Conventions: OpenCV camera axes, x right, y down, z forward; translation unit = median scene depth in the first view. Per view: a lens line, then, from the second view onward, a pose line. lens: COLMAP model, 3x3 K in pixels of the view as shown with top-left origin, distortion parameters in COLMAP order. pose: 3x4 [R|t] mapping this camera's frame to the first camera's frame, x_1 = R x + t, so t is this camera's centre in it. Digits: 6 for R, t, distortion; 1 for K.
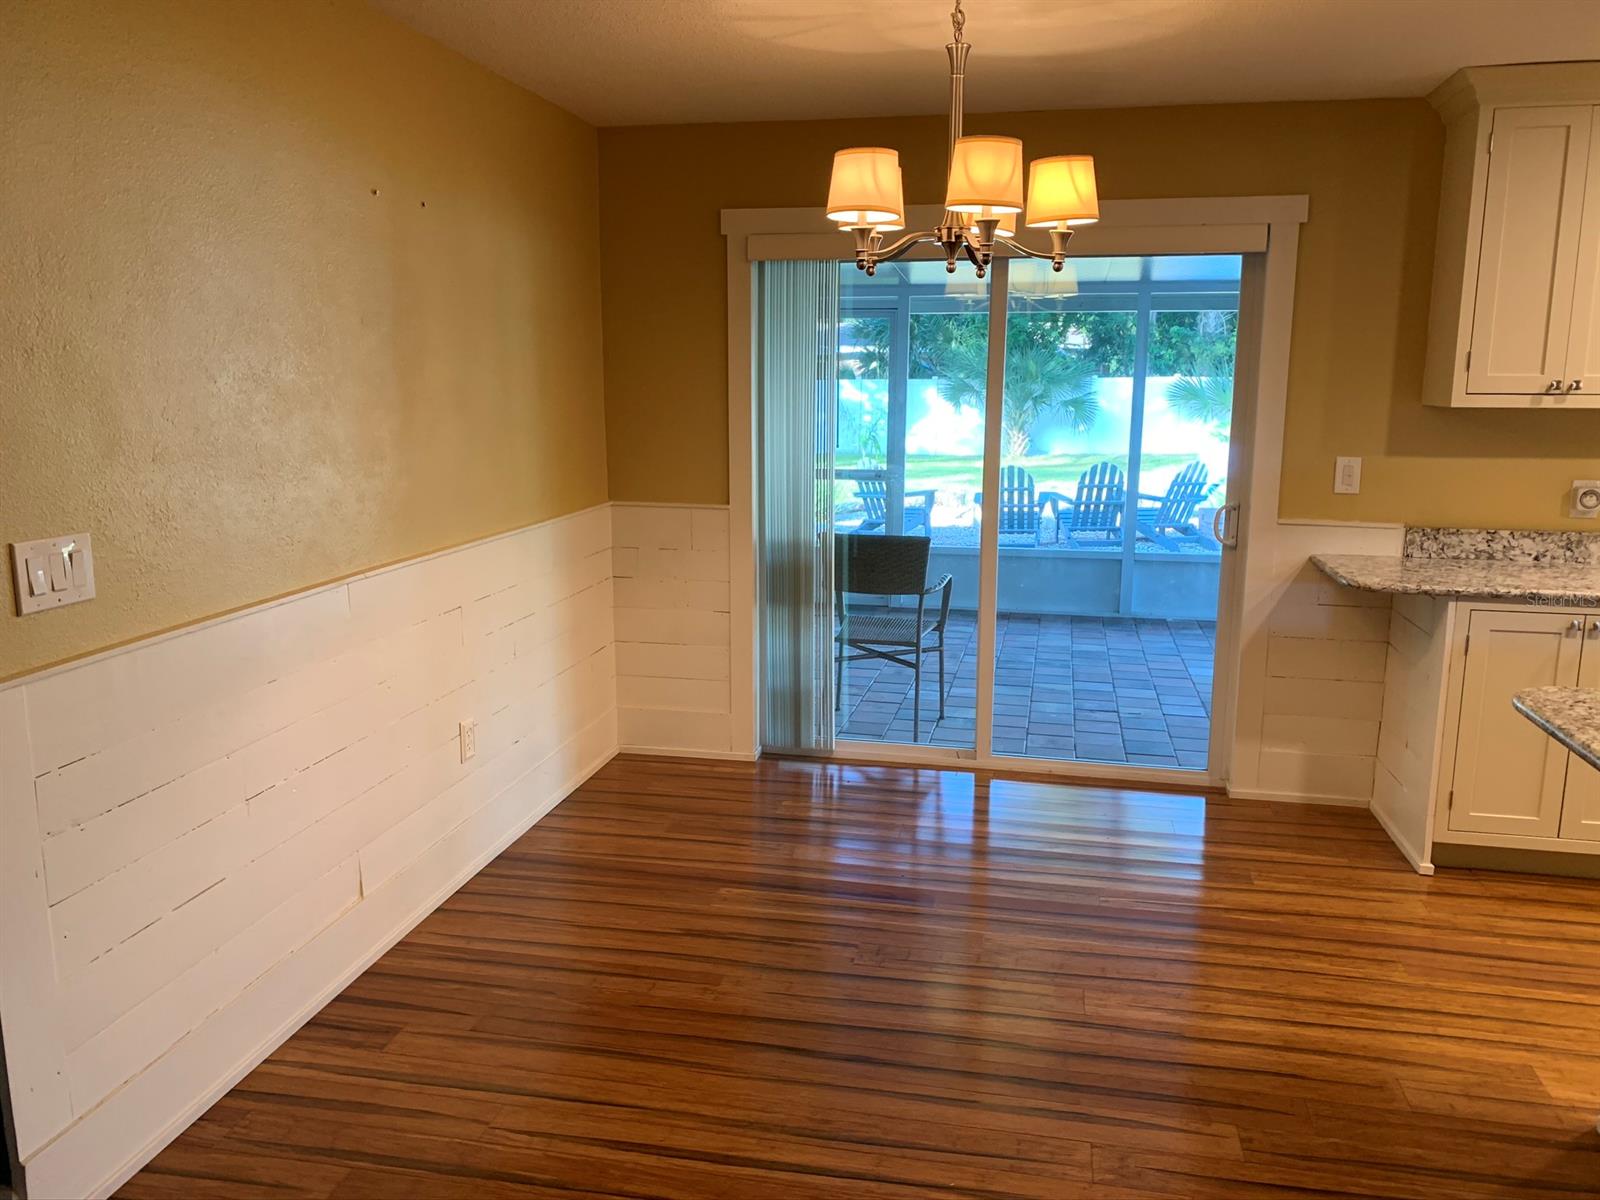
lens RADIAL K [[1226.4, 0, 796.7], [0, 1226.4, 597.8], [0, 0, 1]] dist [0.036391, -0.011261]
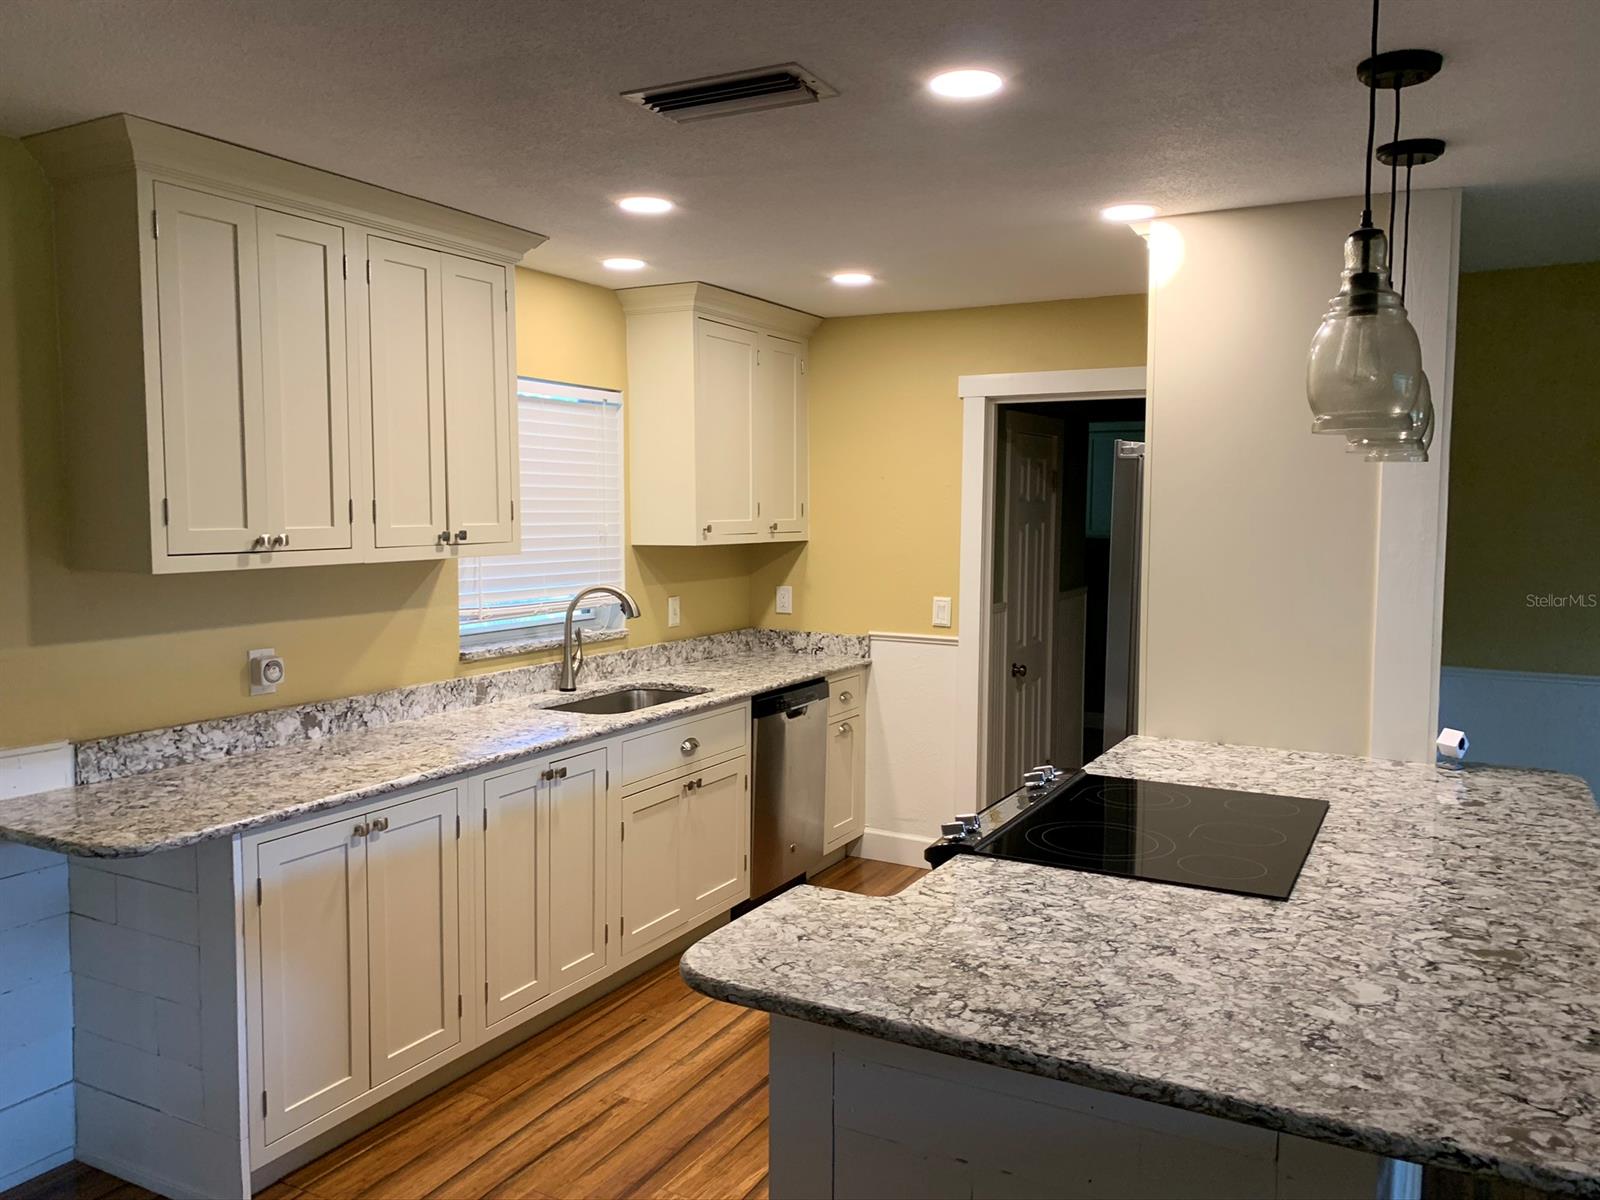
lens RADIAL K [[1215.8, 0, 798.2], [0, 1215.8, 596.9], [0, 0, 1]] dist [0.081960, -0.127847]
pose [[0.296514, -0.077456, 0.951883, -0.045094], [0.173277, 0.984526, 0.026136, -0.092656], [-0.939178, 0.157190, 0.305347, 0.421010]]
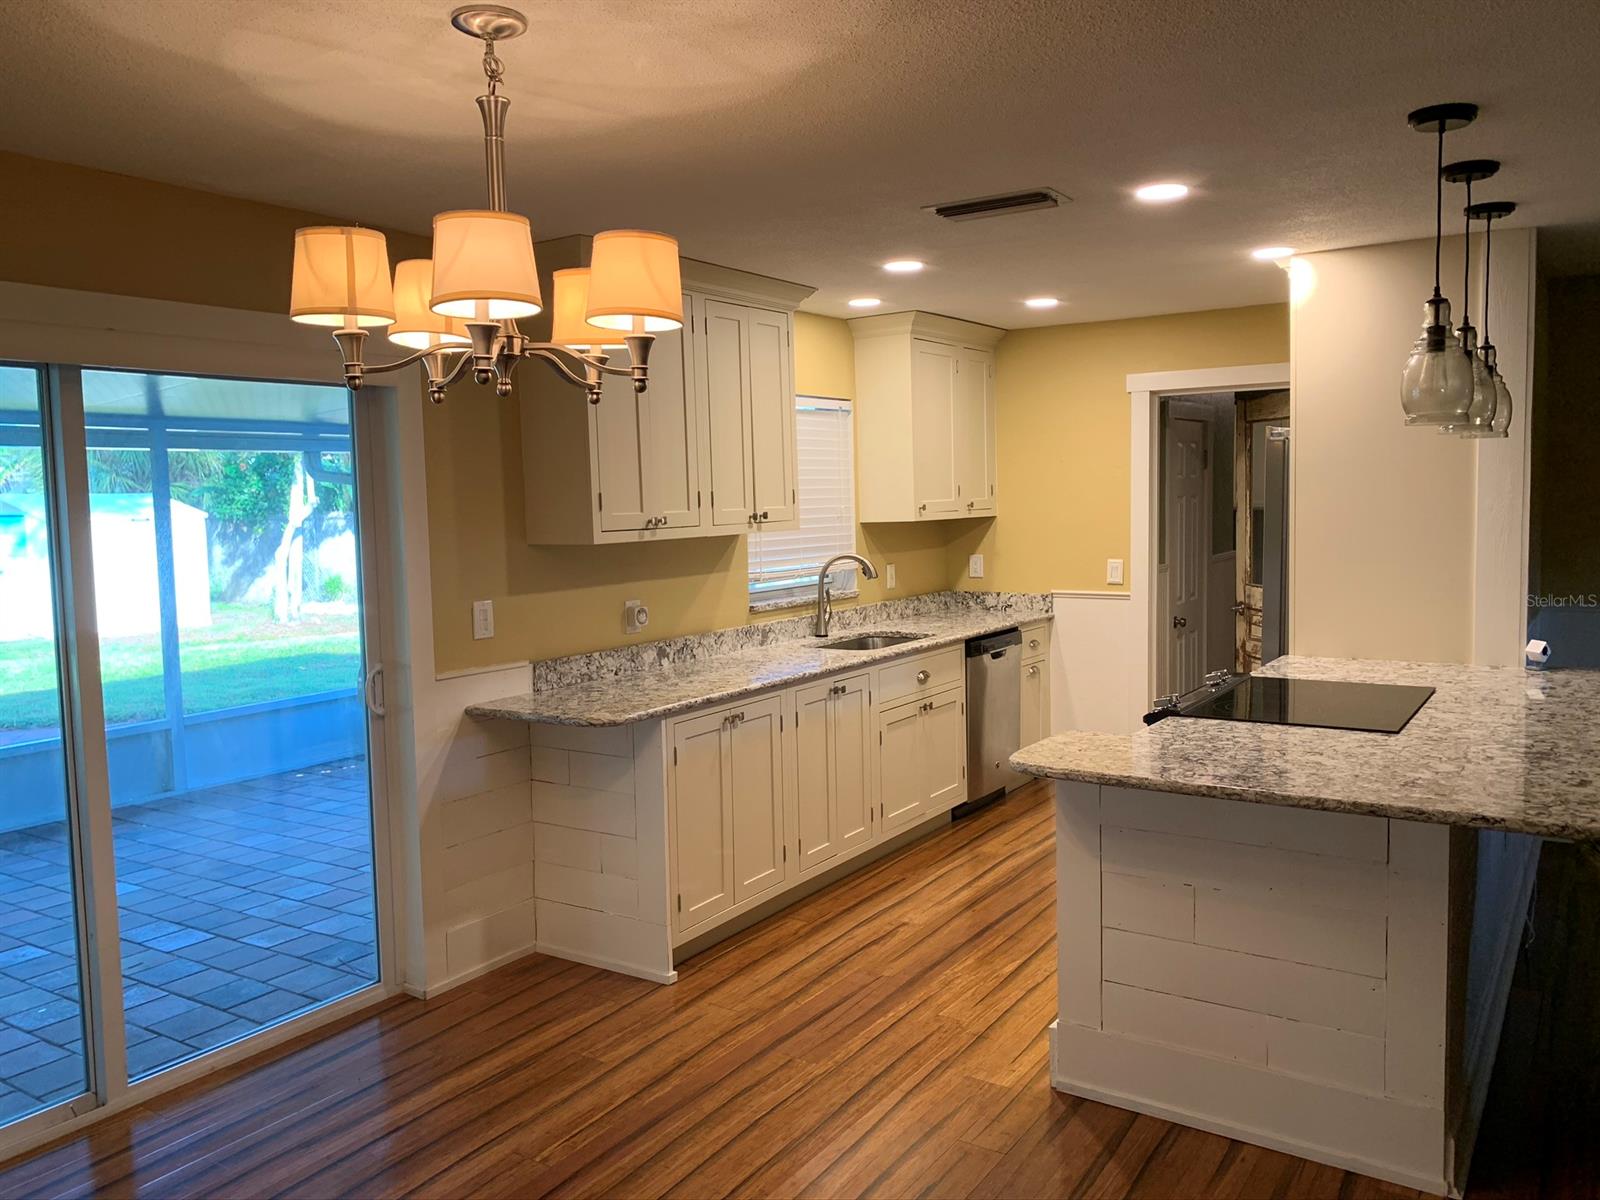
lens RADIAL K [[1221.1, 0, 807.3], [0, 1221.1, 585.3], [0, 0, 1]] dist [0.100965, -0.157692]
pose [[0.380461, -0.085597, 0.920827, -0.372654], [0.196218, 0.980508, 0.010073, -0.092267], [-0.903741, 0.176851, 0.389841, 0.421808]]
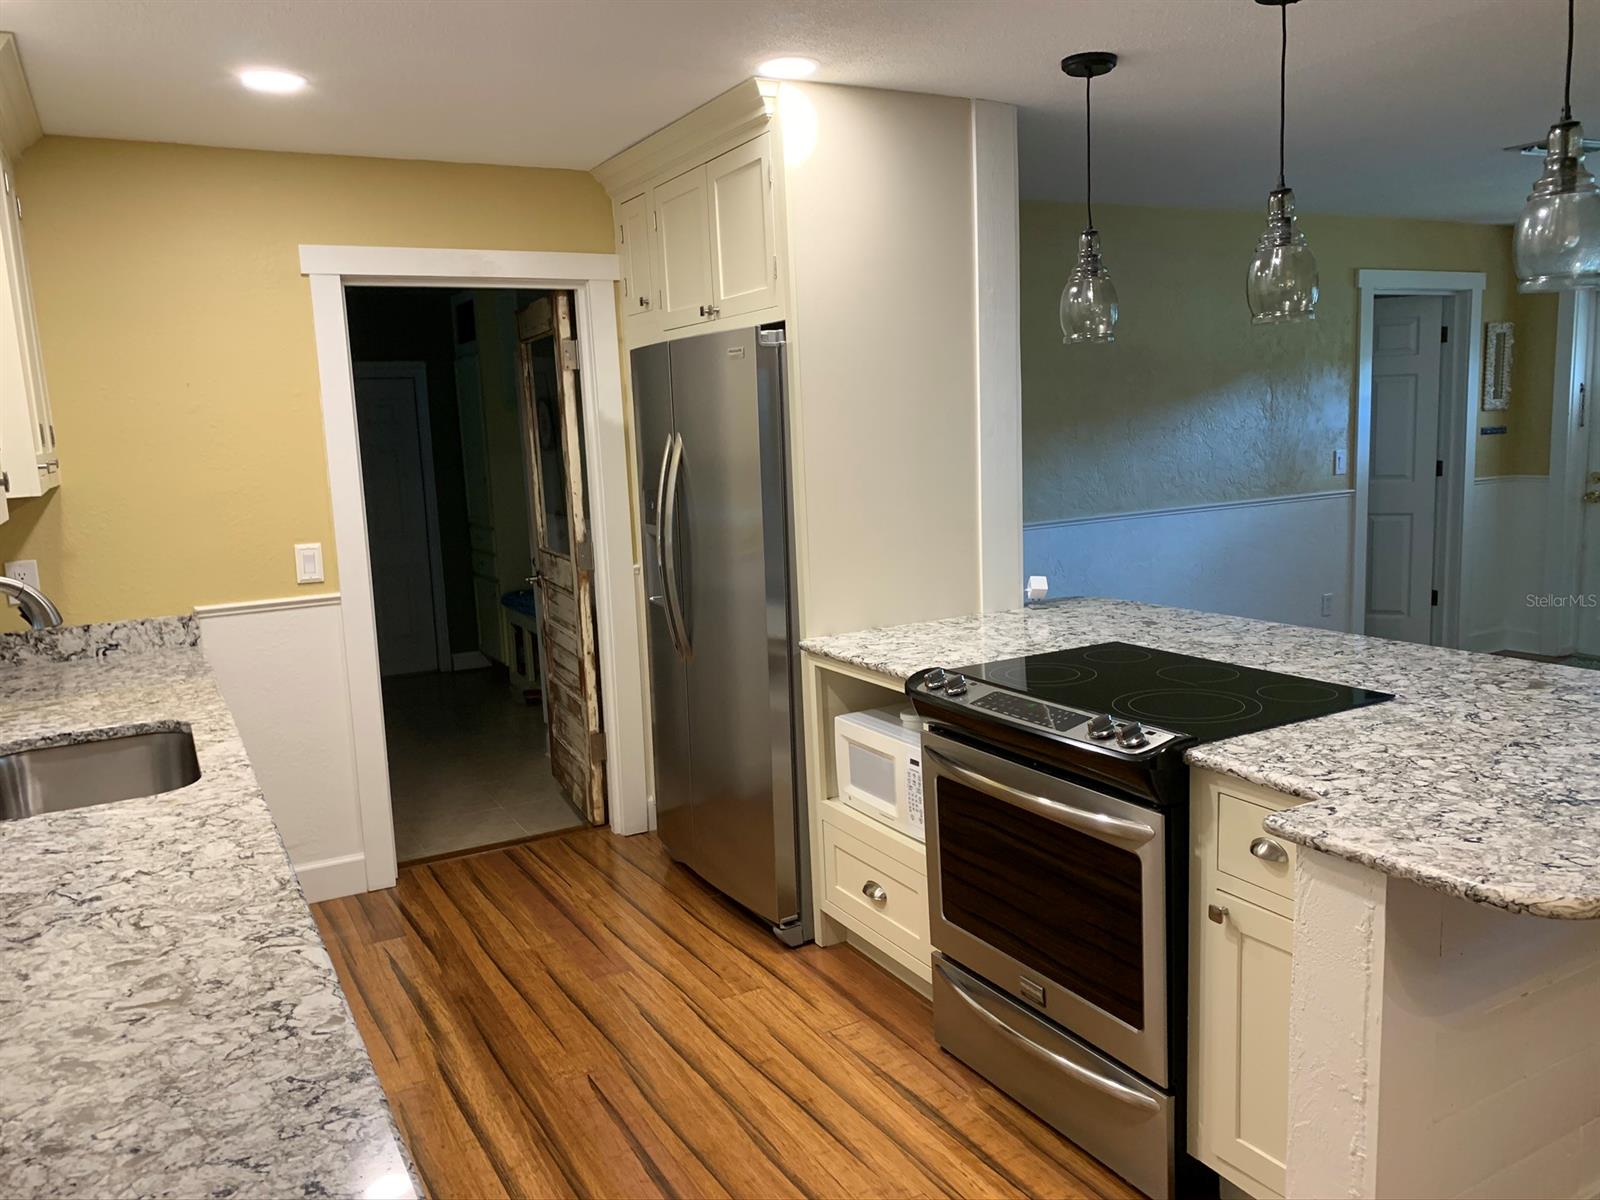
lens RADIAL K [[1221.1, 0, 807.3], [0, 1221.1, 585.3], [0, 0, 1]] dist [0.100965, -0.157692]
pose [[-0.647344, -0.081148, 0.757866, 0.242056], [0.180262, 0.949809, 0.255674, -0.183436], [-0.740575, 0.302123, -0.600225, 1.000258]]
